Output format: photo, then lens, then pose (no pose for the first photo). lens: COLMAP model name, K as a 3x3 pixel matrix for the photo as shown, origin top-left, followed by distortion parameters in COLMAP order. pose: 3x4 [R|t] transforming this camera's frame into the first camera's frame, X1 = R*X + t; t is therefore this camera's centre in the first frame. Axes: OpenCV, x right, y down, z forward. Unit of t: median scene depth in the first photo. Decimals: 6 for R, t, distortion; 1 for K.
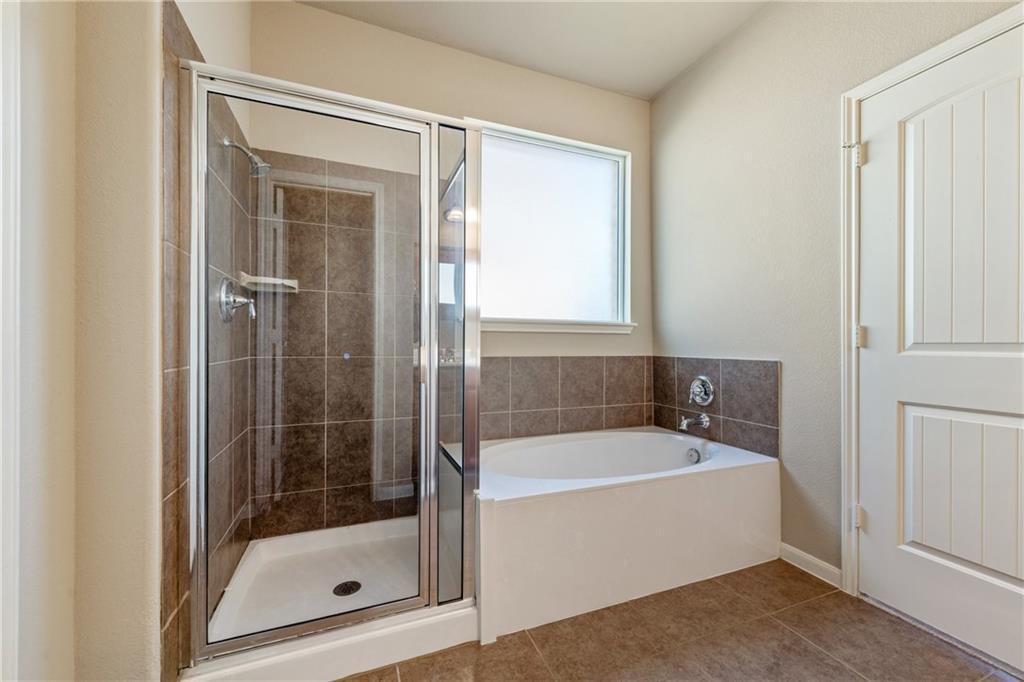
lens RADIAL K [[399.7, 0, 512.3], [0, 399.7, 339.6], [0, 0, 1]] dist [0.016859, -0.007914]
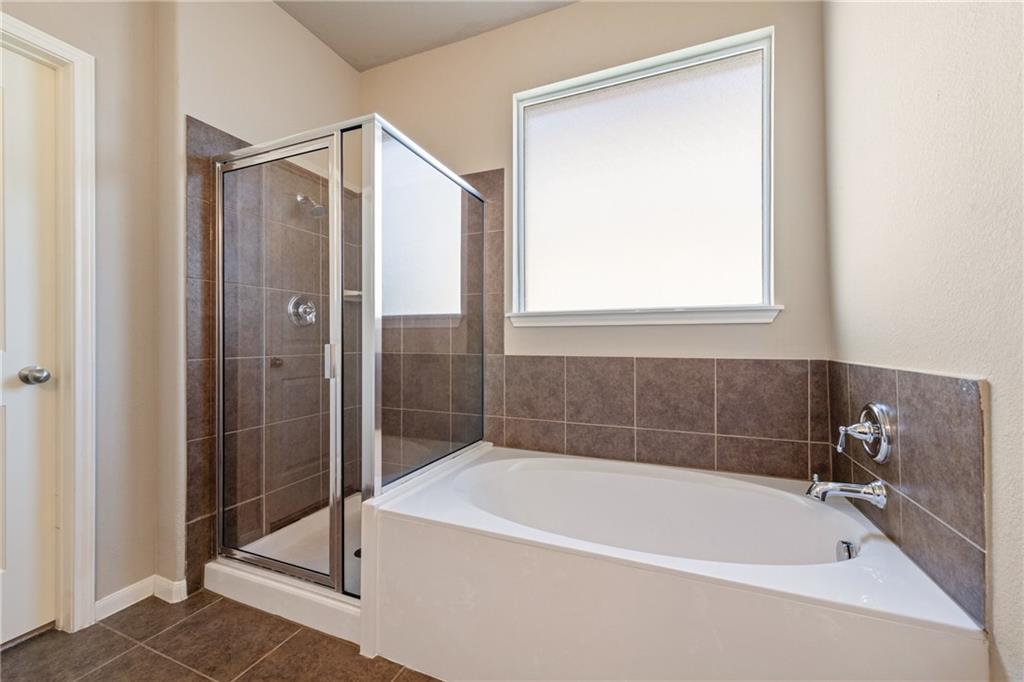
lens RADIAL K [[399.7, 0, 512.3], [0, 399.7, 339.6], [0, 0, 1]] dist [0.016859, -0.007914]
pose [[0.718455, -0.008187, -0.695525, 0.471835], [0.013493, 0.999907, 0.002169, 0.004658], [0.695442, -0.010943, 0.718499, 0.309789]]
